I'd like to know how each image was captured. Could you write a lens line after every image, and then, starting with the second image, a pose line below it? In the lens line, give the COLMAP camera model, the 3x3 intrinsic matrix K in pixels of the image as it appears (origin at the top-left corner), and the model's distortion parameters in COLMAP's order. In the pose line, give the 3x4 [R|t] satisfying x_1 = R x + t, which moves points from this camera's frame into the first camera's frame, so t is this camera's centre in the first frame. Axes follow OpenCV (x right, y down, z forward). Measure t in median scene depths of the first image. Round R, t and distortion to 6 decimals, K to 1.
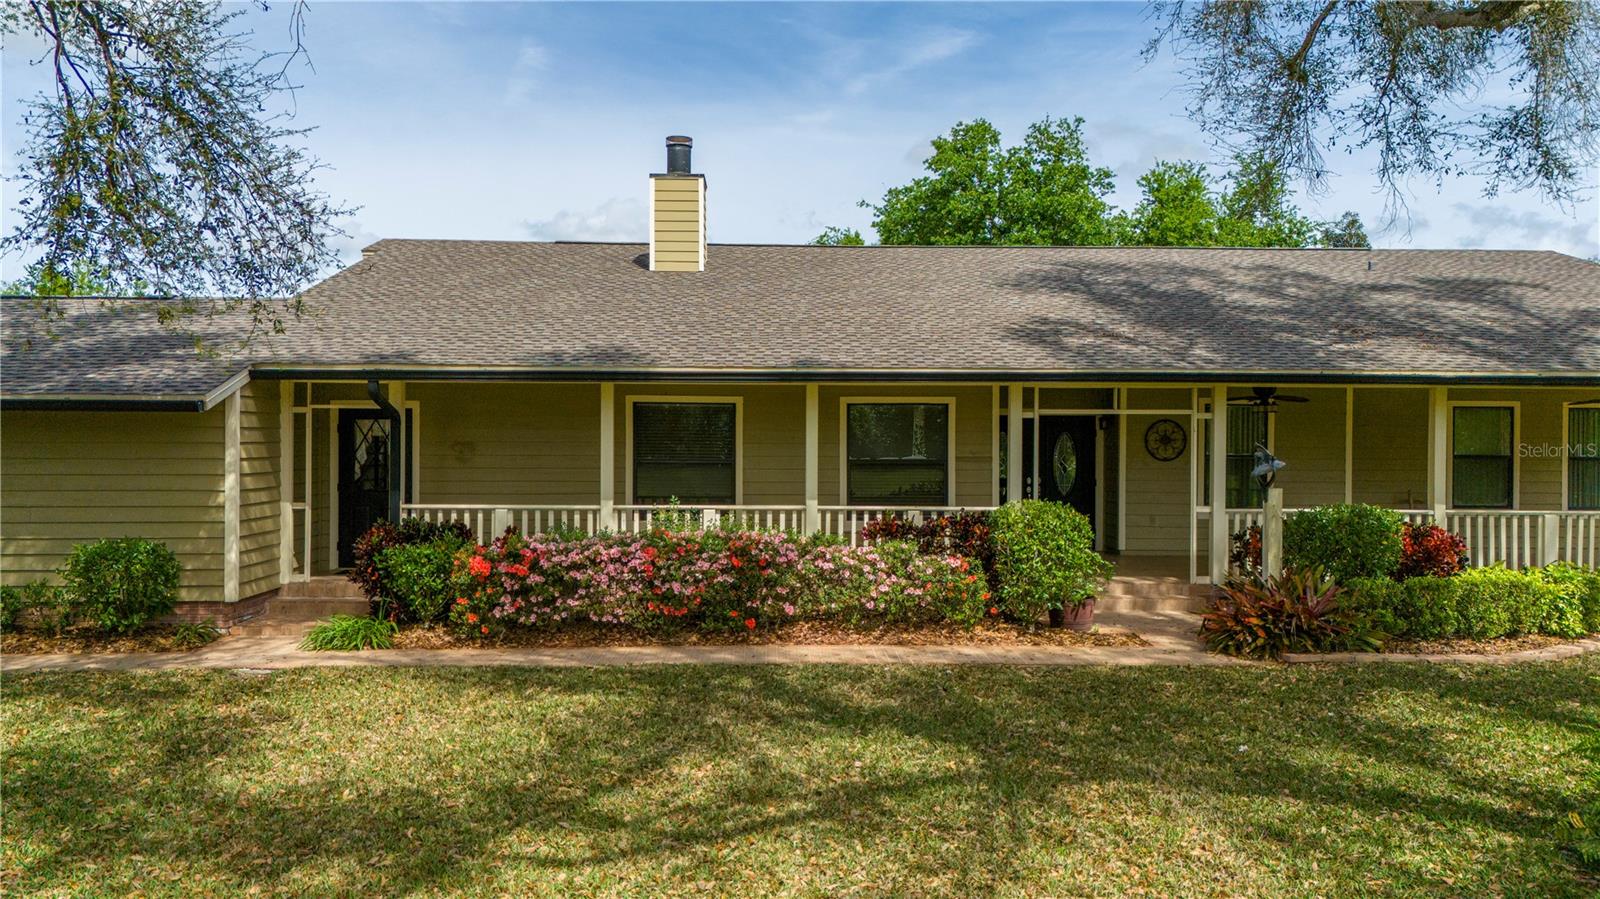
lens RADIAL K [[1173.6, 0, 800.0], [0, 1173.6, 449.5], [0, 0, 1]] dist [0.080943, -0.075522]
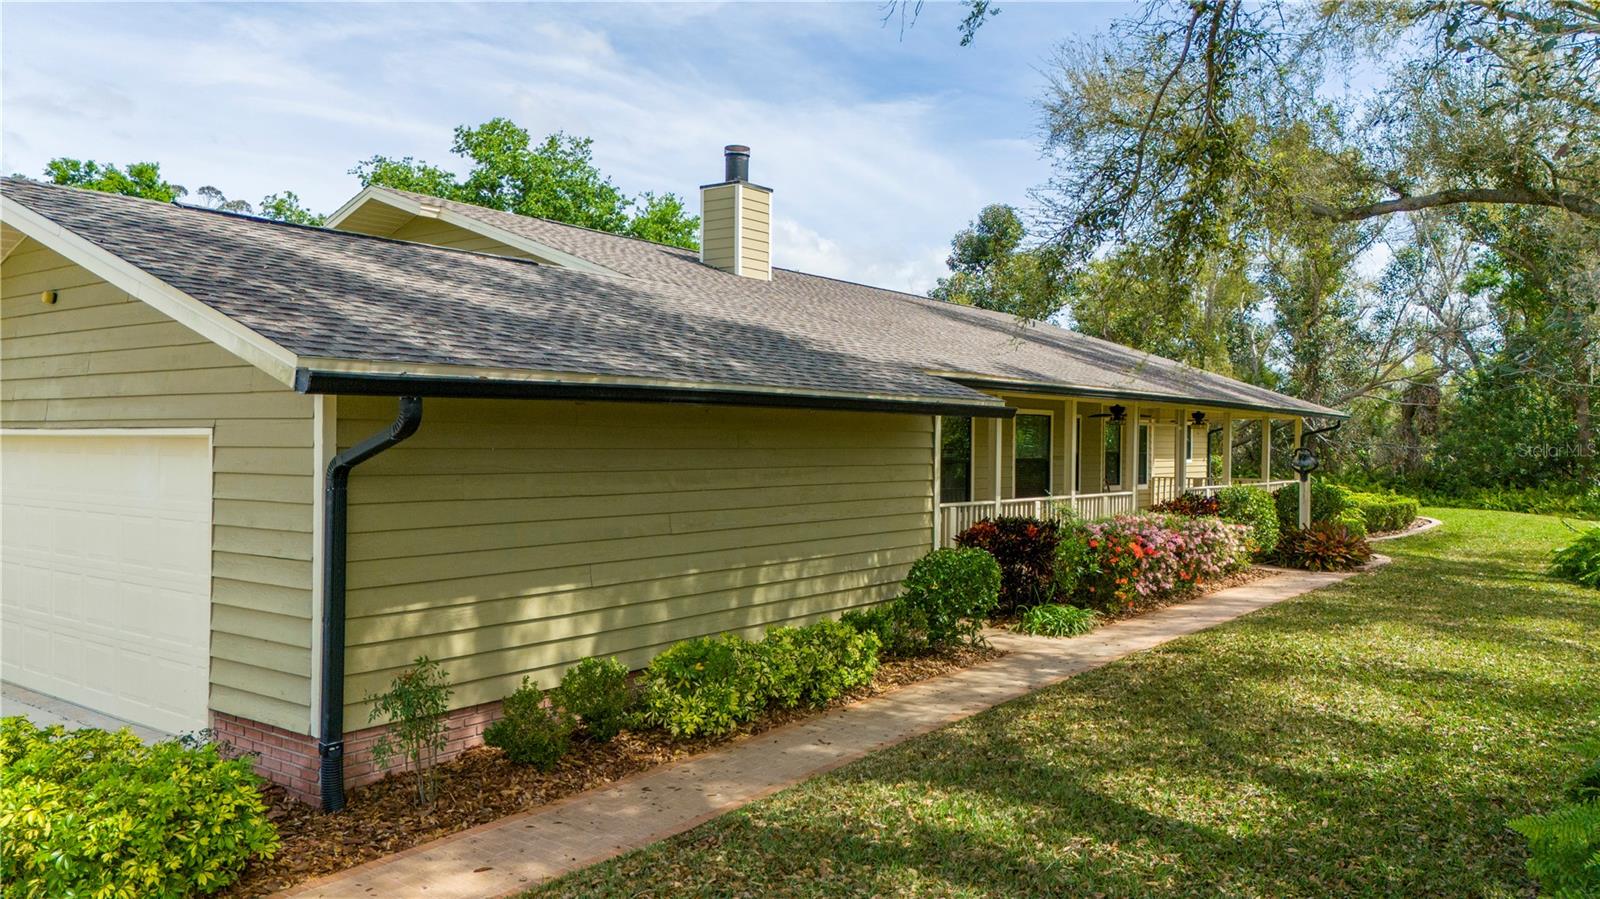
lens RADIAL K [[1178.5, 0, 808.4], [0, 1178.5, 450.0], [0, 0, 1]] dist [0.080509, -0.051206]
pose [[0.623471, -0.005222, 0.781829, -1.176730], [0.001163, 0.999983, 0.005752, -0.009532], [-0.781846, -0.002677, 0.623466, 0.422595]]
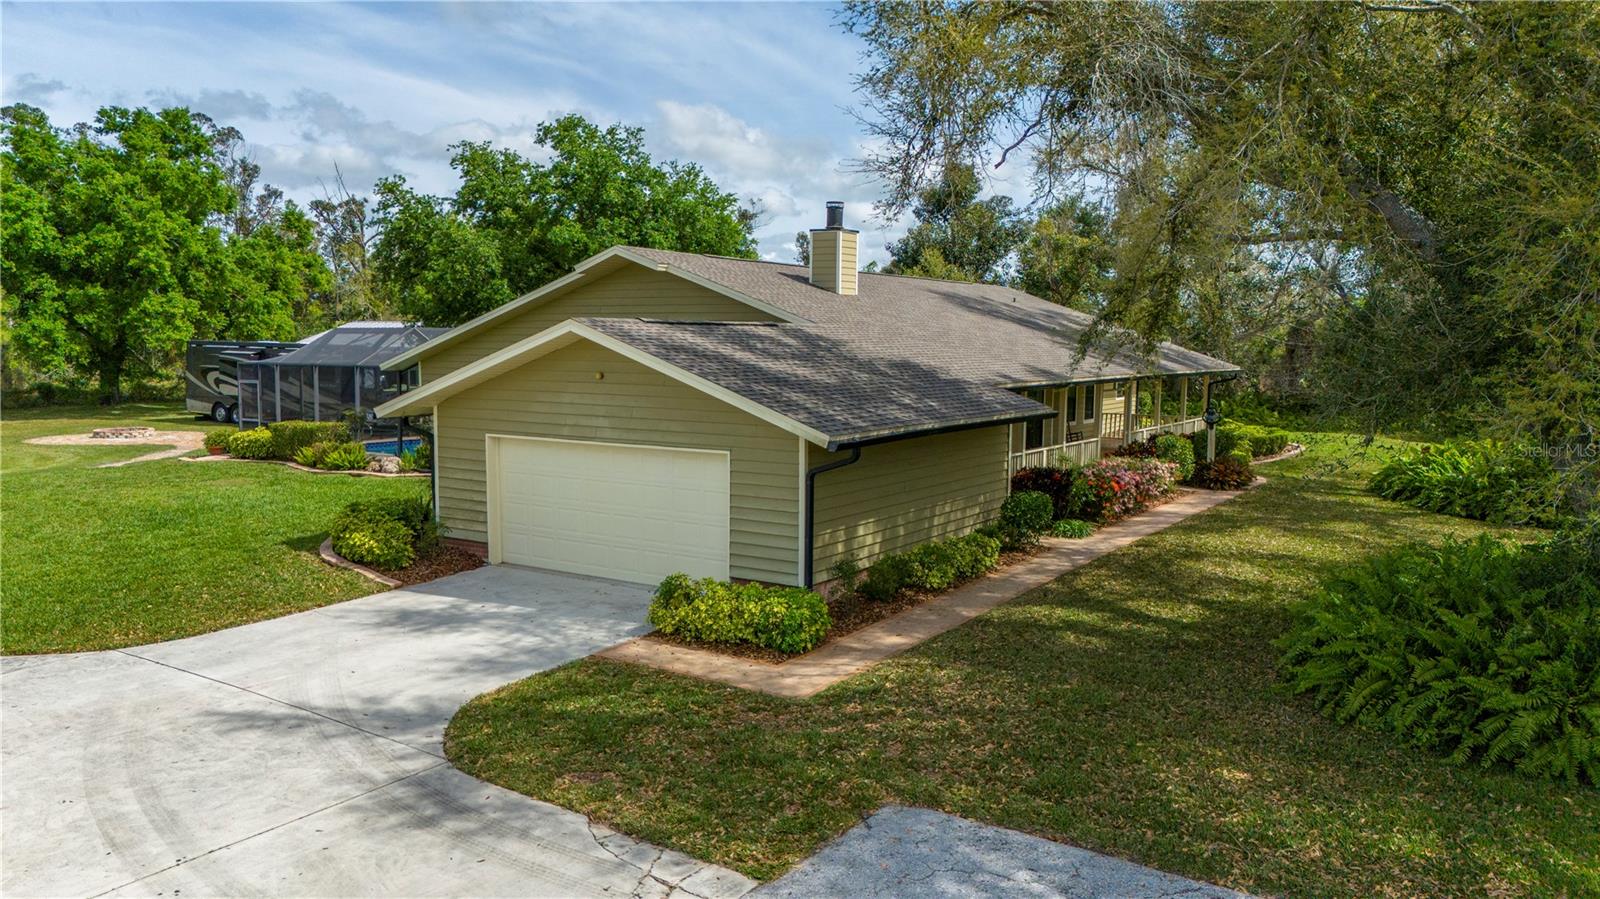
lens RADIAL K [[1173.6, 0, 800.0], [0, 1173.6, 449.5], [0, 0, 1]] dist [0.080943, -0.075522]
pose [[0.570351, -0.077953, 0.817693, -1.835270], [0.000557, 0.995523, 0.094518, -0.128152], [-0.821401, -0.053453, 0.567841, 0.251561]]
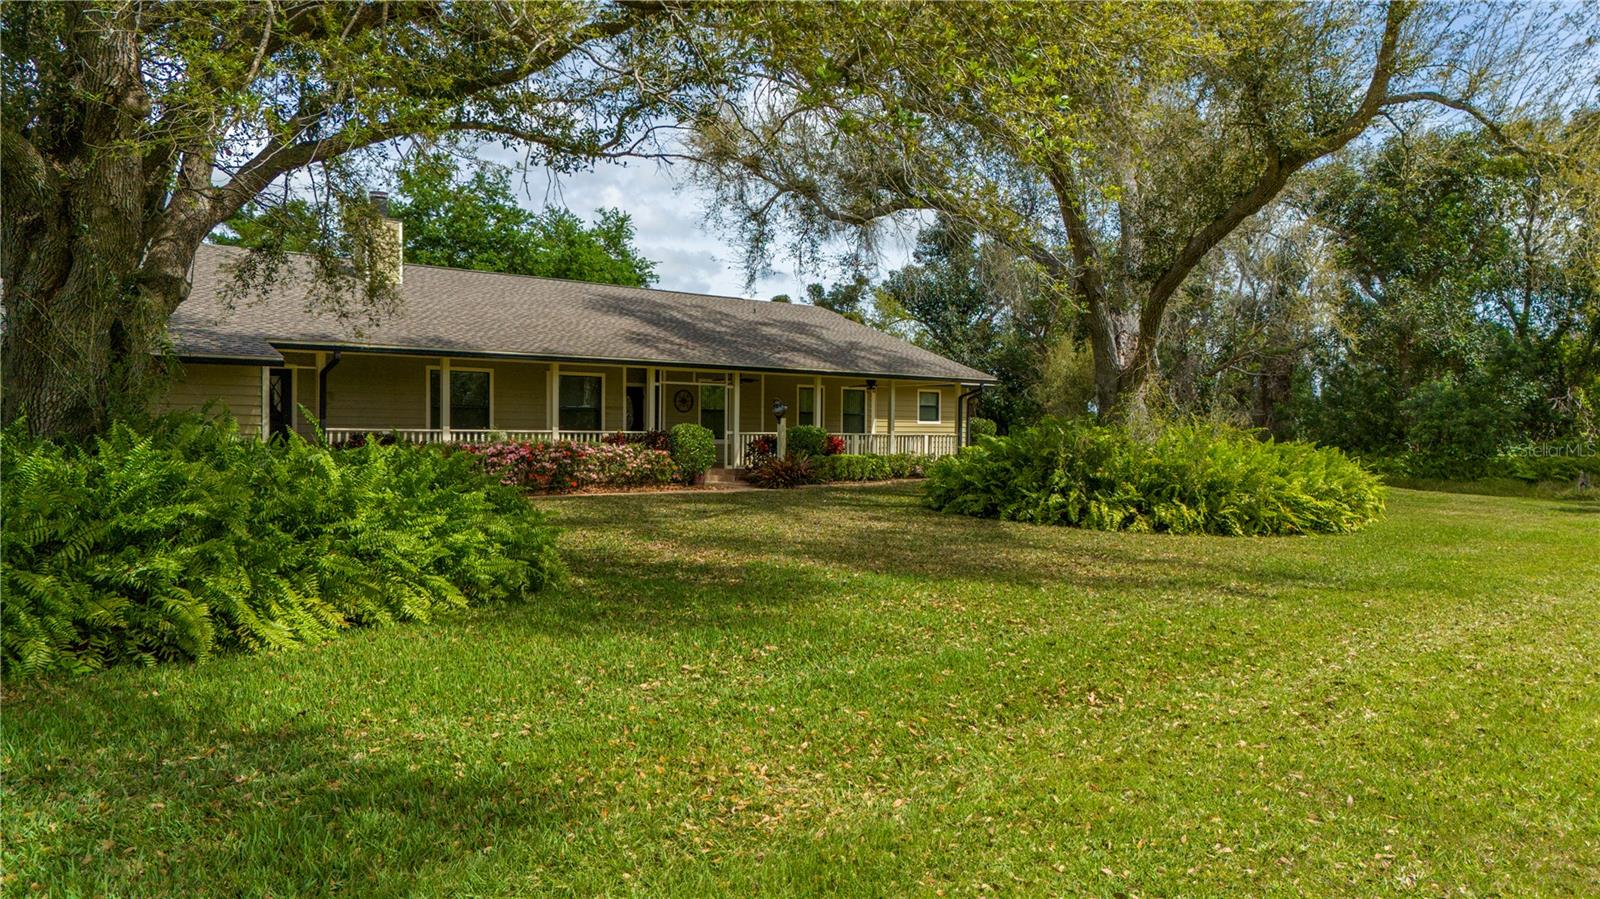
lens RADIAL K [[1171.5, 0, 798.0], [0, 1171.5, 452.9], [0, 0, 1]] dist [0.064900, -0.054002]
pose [[0.794885, -0.009733, 0.606682, -0.795952], [0.002425, 0.999914, 0.012865, 0.060382], [-0.606755, -0.008755, 0.794840, -0.675887]]
